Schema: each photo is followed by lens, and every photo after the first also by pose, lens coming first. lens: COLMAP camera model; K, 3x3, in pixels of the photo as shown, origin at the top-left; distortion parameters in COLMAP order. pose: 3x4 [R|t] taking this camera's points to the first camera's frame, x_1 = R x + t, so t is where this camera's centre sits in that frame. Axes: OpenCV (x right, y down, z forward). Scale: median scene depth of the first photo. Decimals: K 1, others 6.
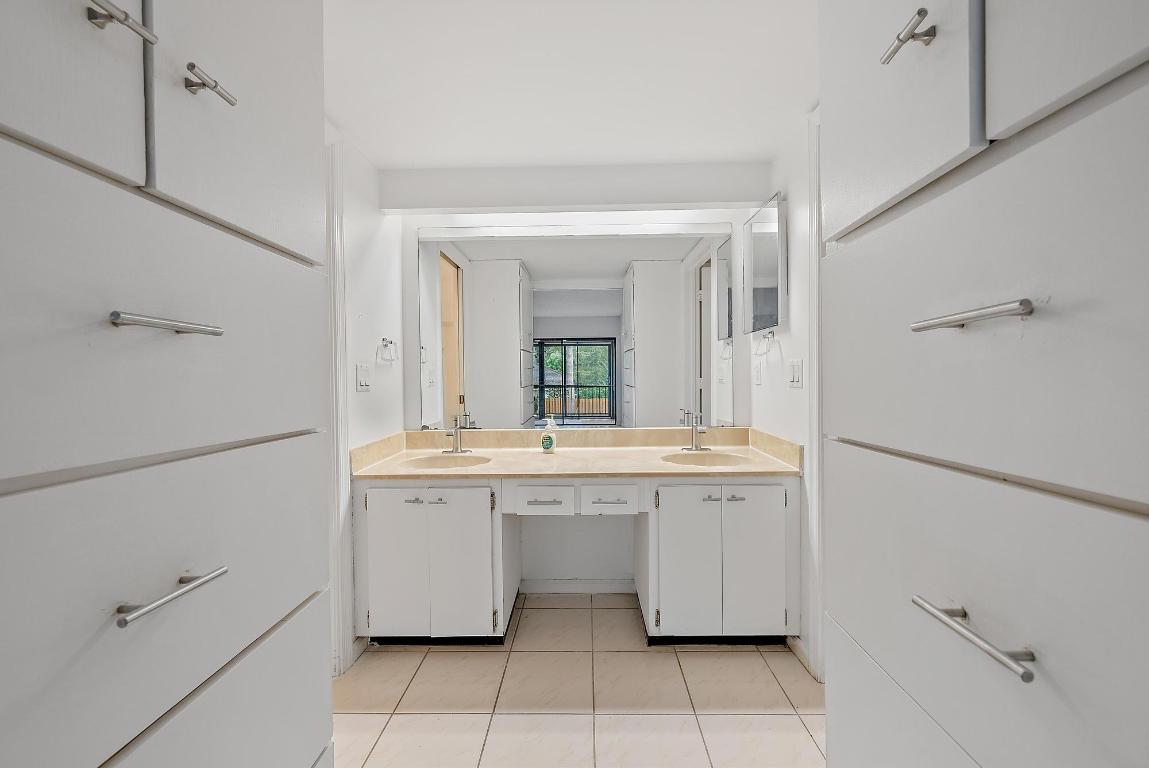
lens RADIAL K [[459.2, 0, 576.7], [0, 459.2, 388.8], [0, 0, 1]] dist [0.001615, 0.000204]
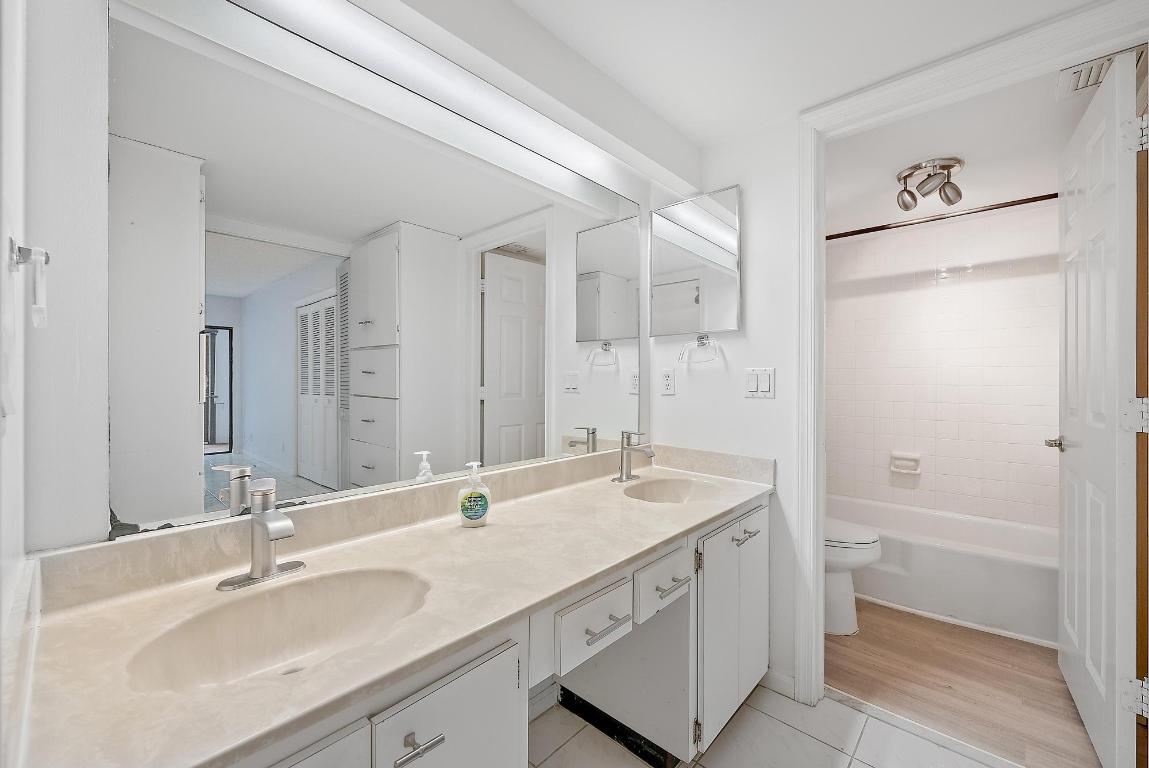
lens RADIAL K [[459.2, 0, 576.7], [0, 459.2, 388.8], [0, 0, 1]] dist [0.001615, 0.000204]
pose [[0.657694, 0.001527, 0.753283, -0.371113], [0.011782, 0.999855, -0.012313, -0.011306], [-0.753193, 0.016973, 0.657581, 0.531242]]
